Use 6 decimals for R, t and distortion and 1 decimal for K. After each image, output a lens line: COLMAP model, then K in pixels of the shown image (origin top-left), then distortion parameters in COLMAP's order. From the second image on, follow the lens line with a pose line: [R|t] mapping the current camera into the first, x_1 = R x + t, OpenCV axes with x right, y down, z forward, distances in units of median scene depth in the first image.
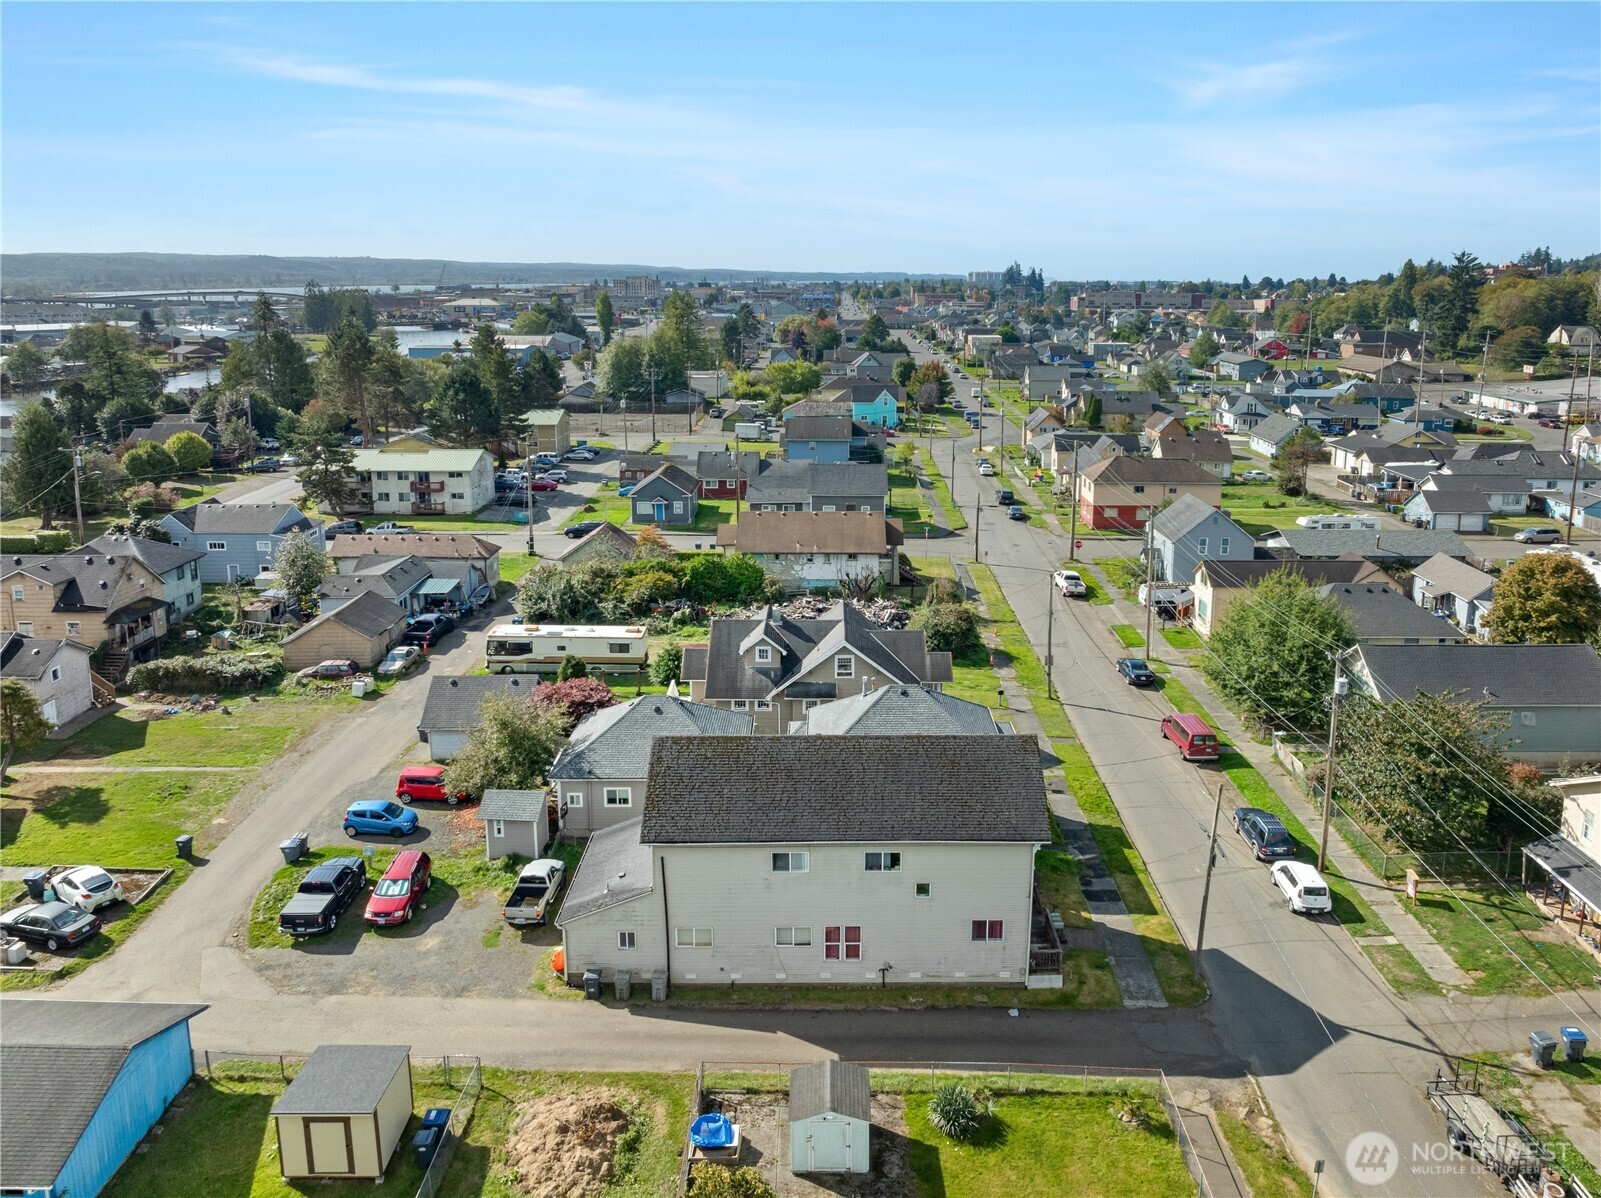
lens RADIAL K [[1163.2, 0, 835.3], [0, 1163.2, 521.1], [0, 0, 1]] dist [-0.035201, -0.000674]
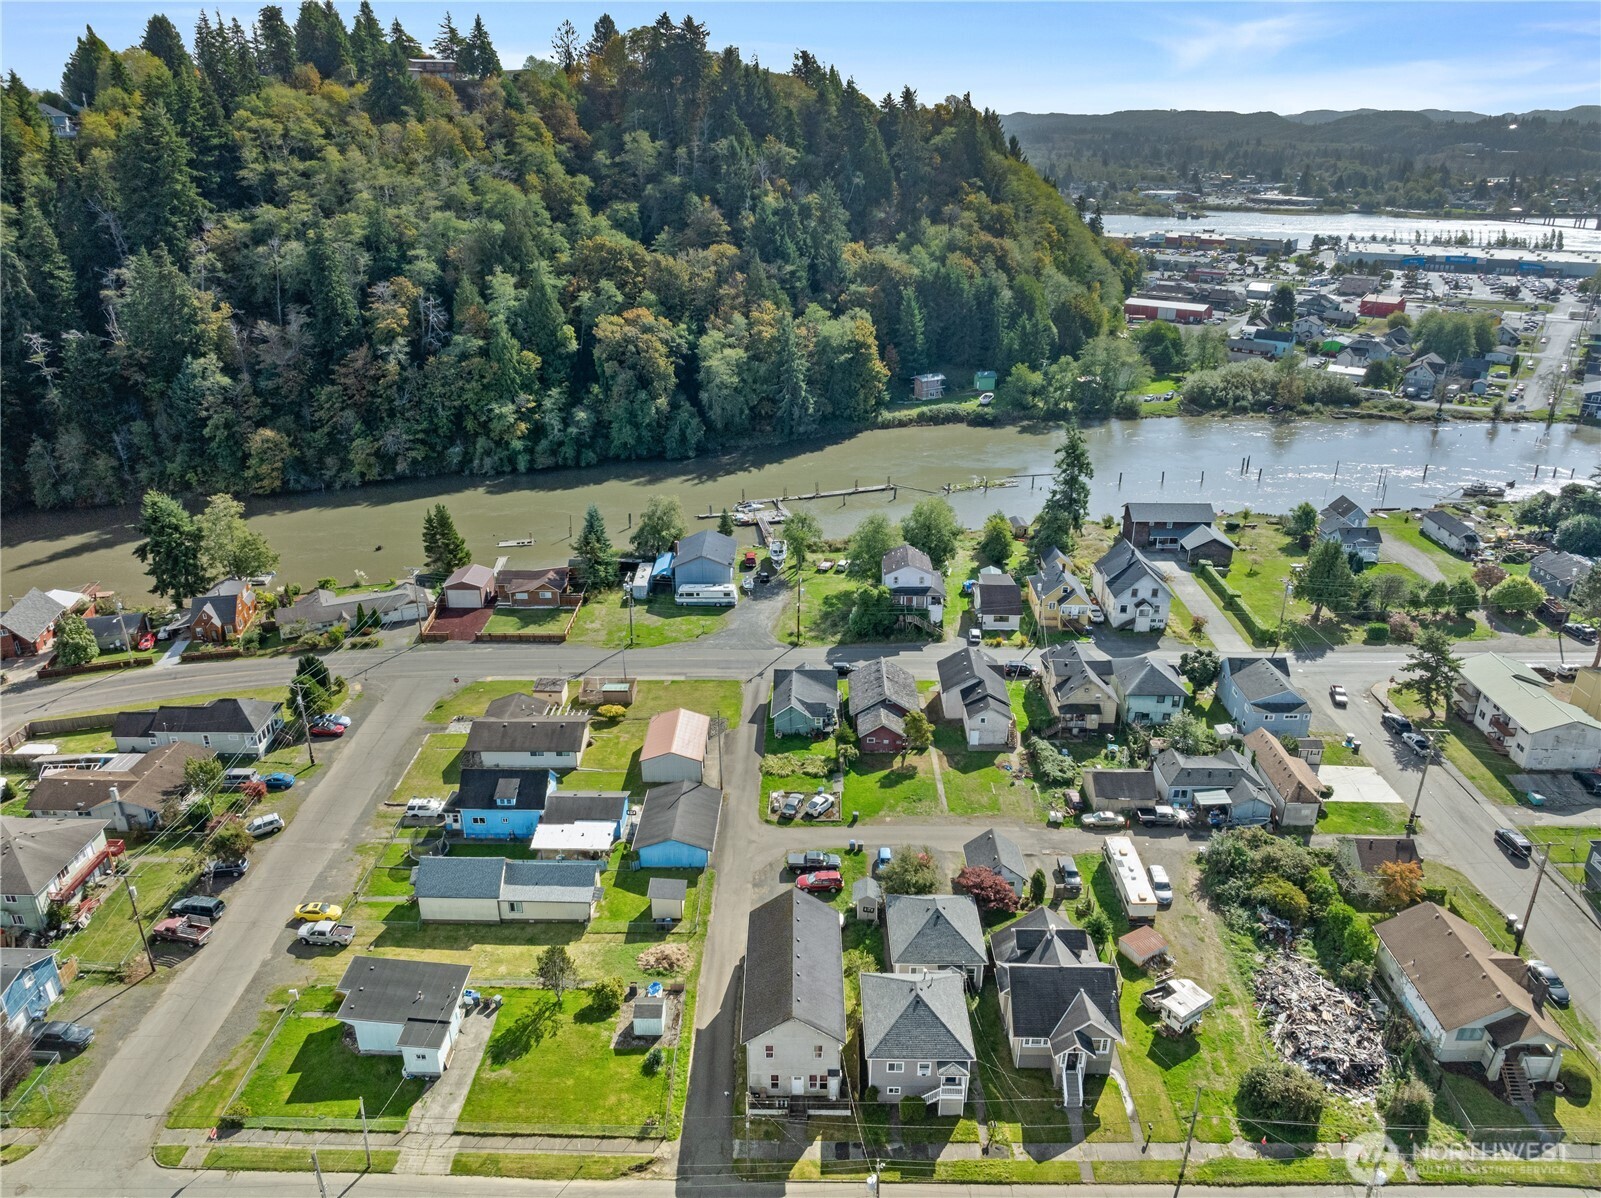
lens RADIAL K [[1107.7, 0, 800.5], [0, 1107.7, 599.0], [0, 0, 1]] dist [-0.000467, -0.096477]
pose [[-0.013499, 0.386229, -0.922304, 1.048611], [-0.207752, 0.901176, 0.380422, -0.742443], [0.978088, 0.196746, 0.068075, 0.515070]]
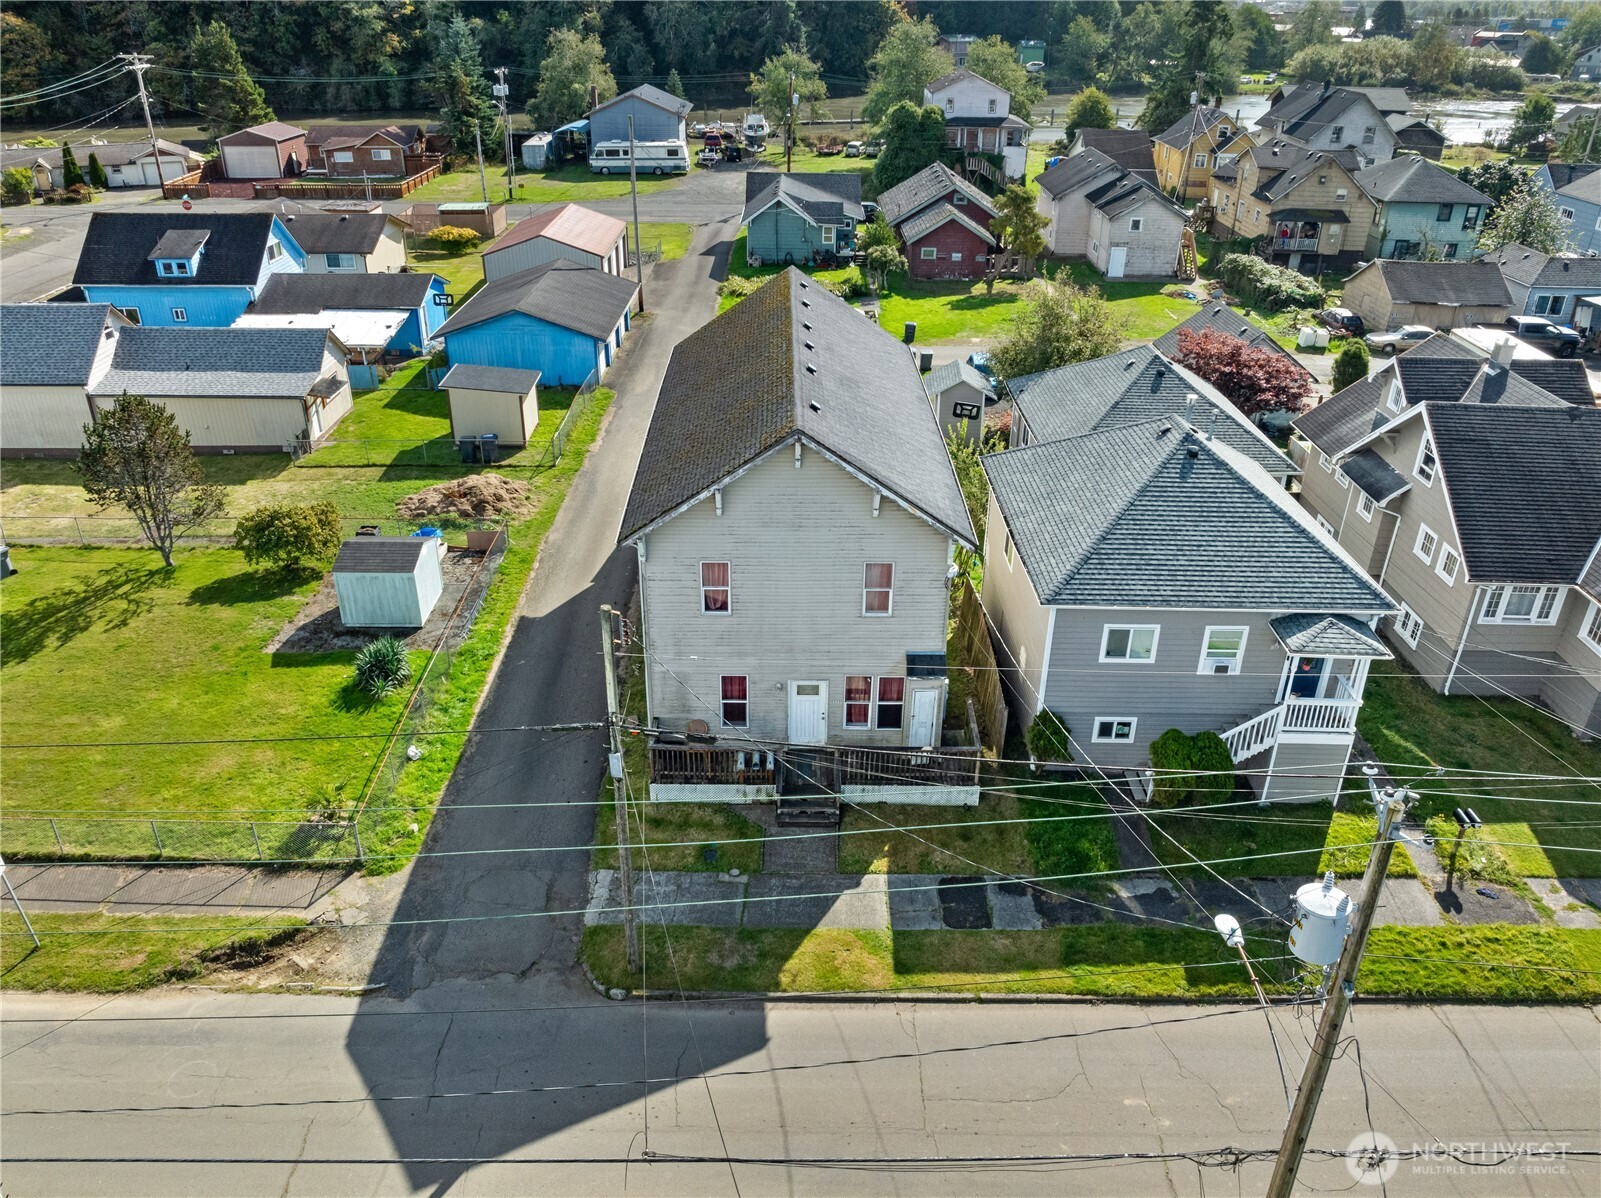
lens RADIAL K [[1169.2, 0, 800.5], [0, 1169.2, 599.0], [0, 0, 1]] dist [-0.035092, -0.001944]
pose [[-0.000405, 0.471152, -0.882052, 0.454210], [-0.219737, 0.860452, 0.459715, 0.005133], [0.975559, 0.194005, 0.103181, 0.652559]]
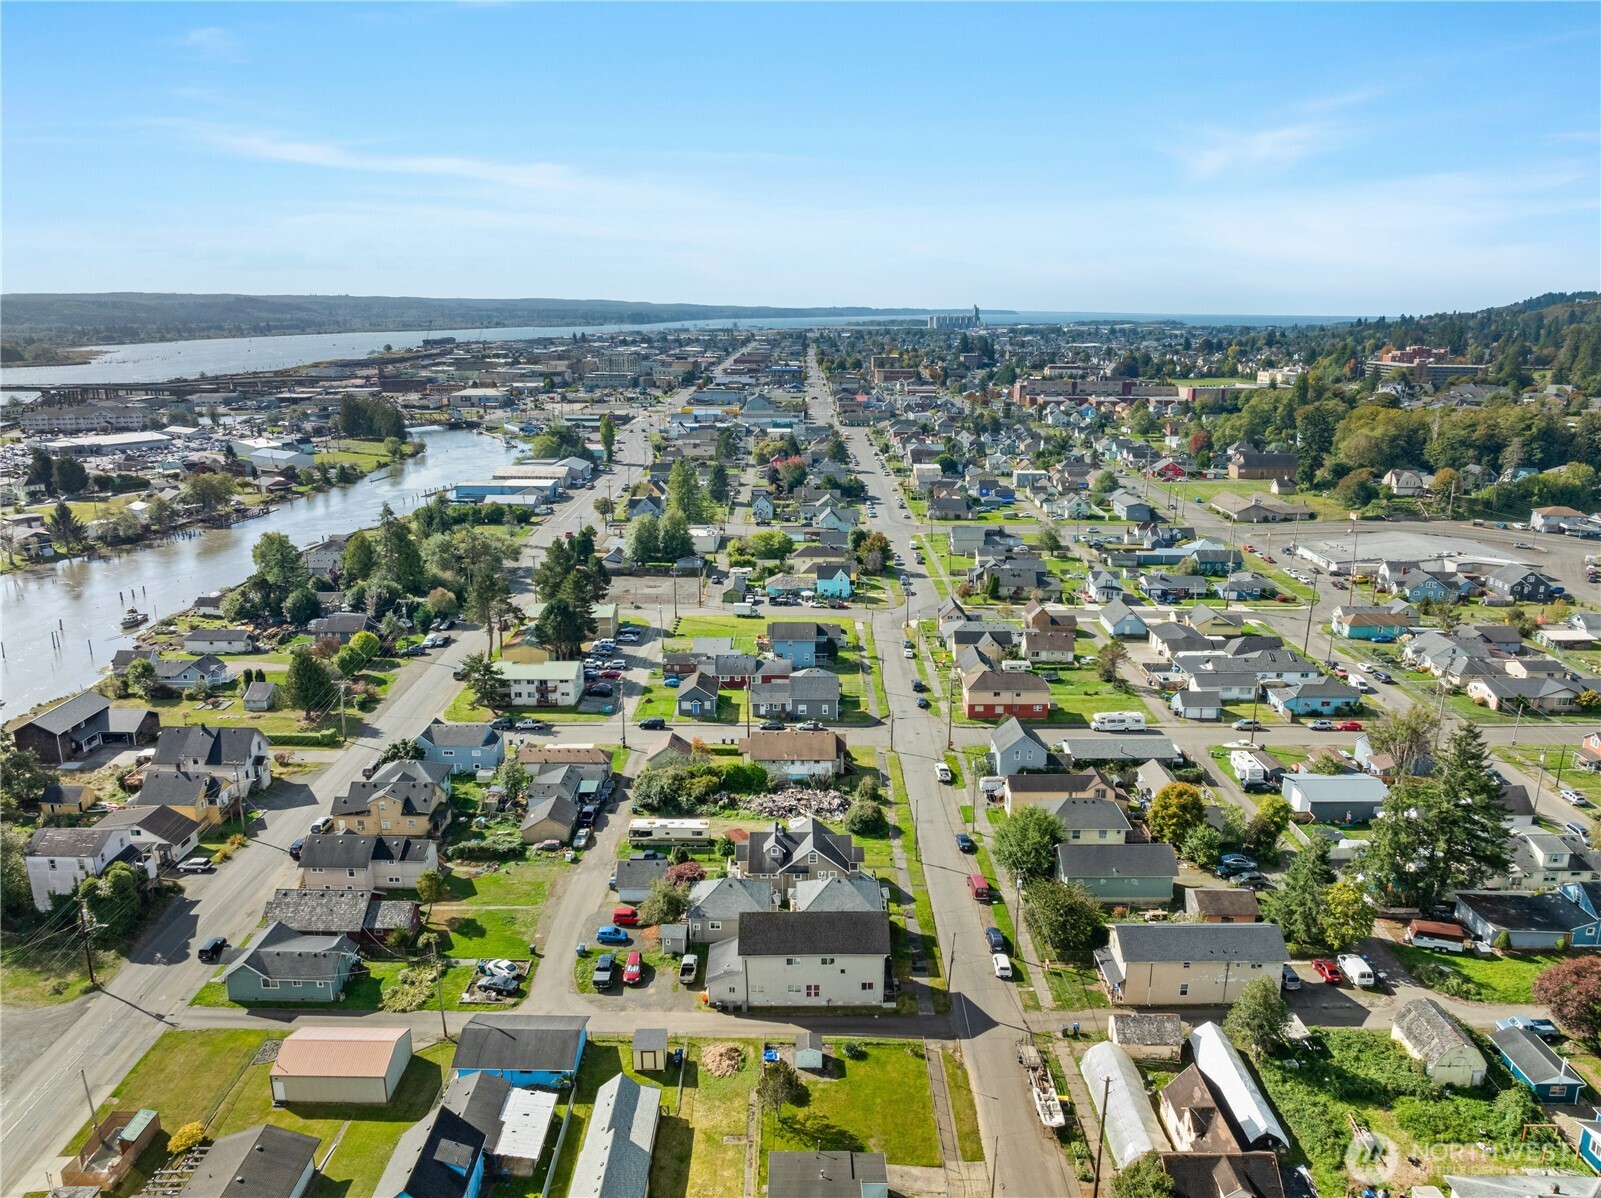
lens RADIAL K [[1129.0, 0, 800.5], [0, 1129.0, 599.0], [0, 0, 1]] dist [-0.031888, -0.005077]
pose [[0.999998, -0.001802, -0.000839, -0.011933], [0.001839, 0.998940, 0.046002, -0.426169], [0.000755, -0.046004, 0.998941, -1.003357]]
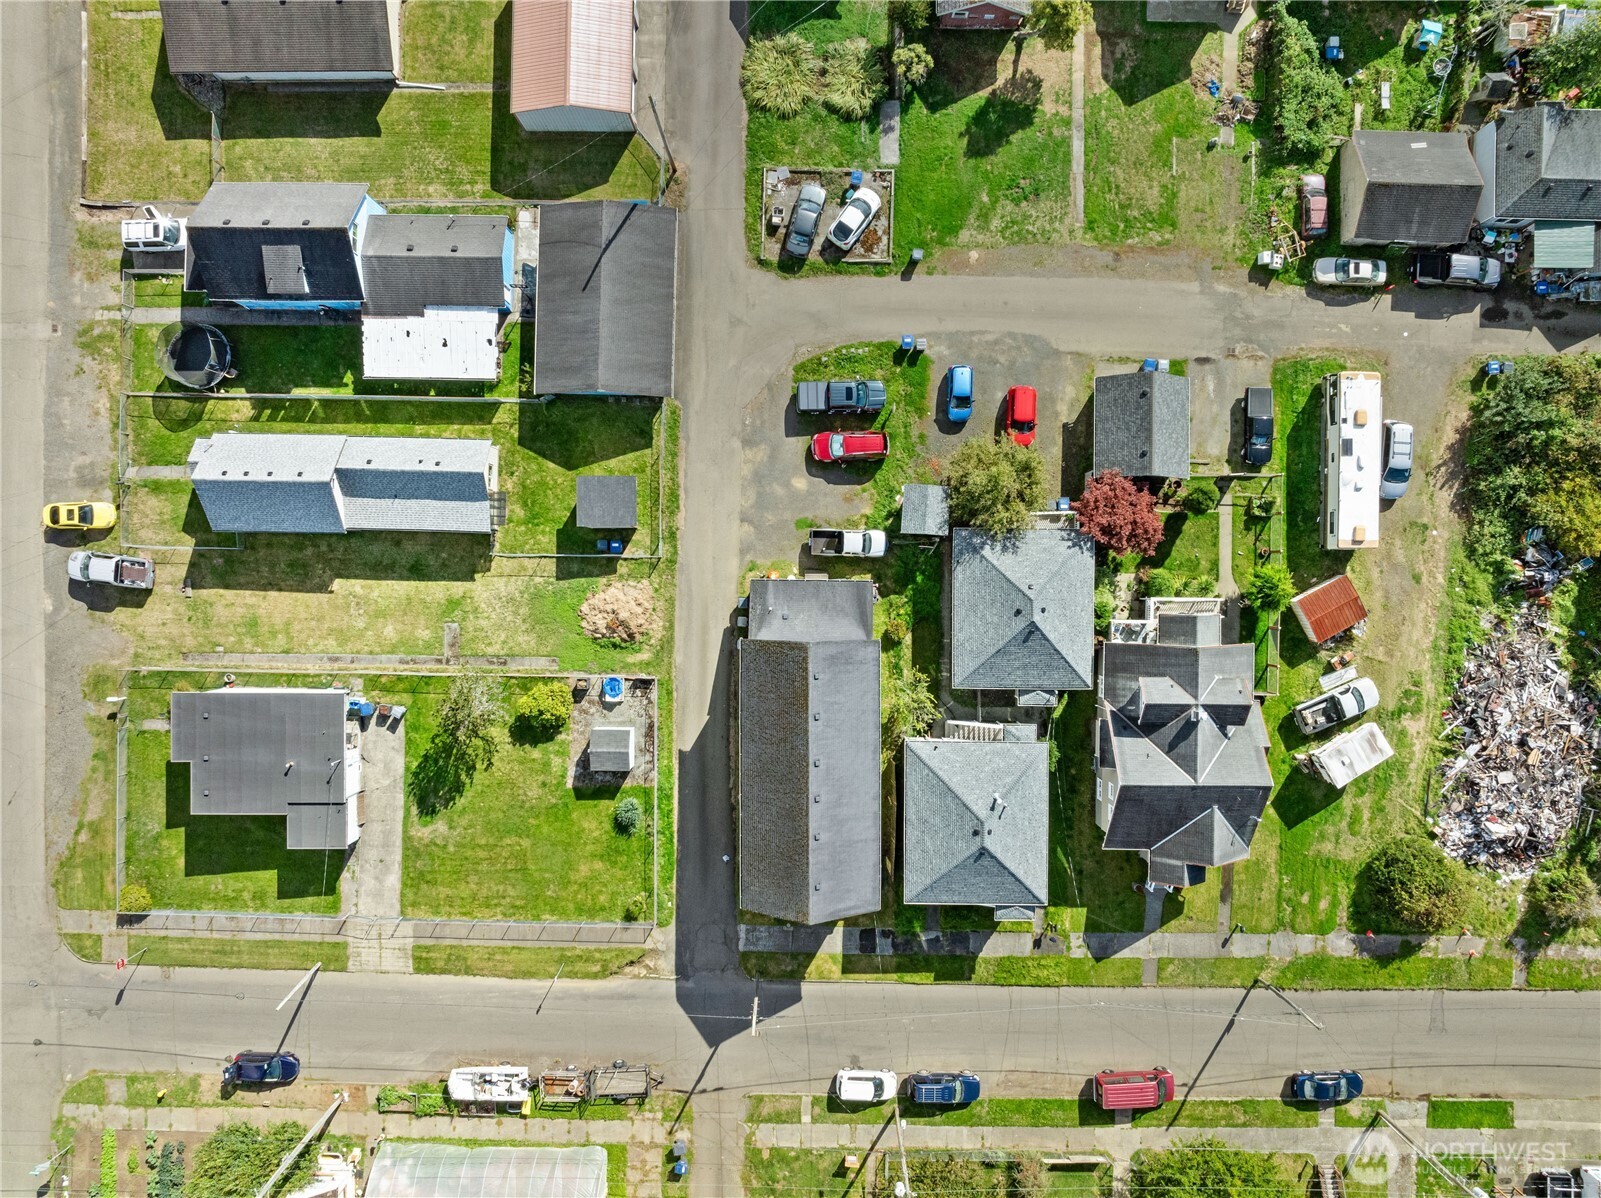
lens RADIAL K [[1129.0, 0, 800.5], [0, 1129.0, 599.0], [0, 0, 1]] dist [-0.031888, -0.005077]
pose [[-0.014357, 0.999818, 0.012571, -0.151861], [-0.204424, -0.015242, 0.978764, -0.750032], [0.978777, 0.011482, 0.204606, 0.483400]]
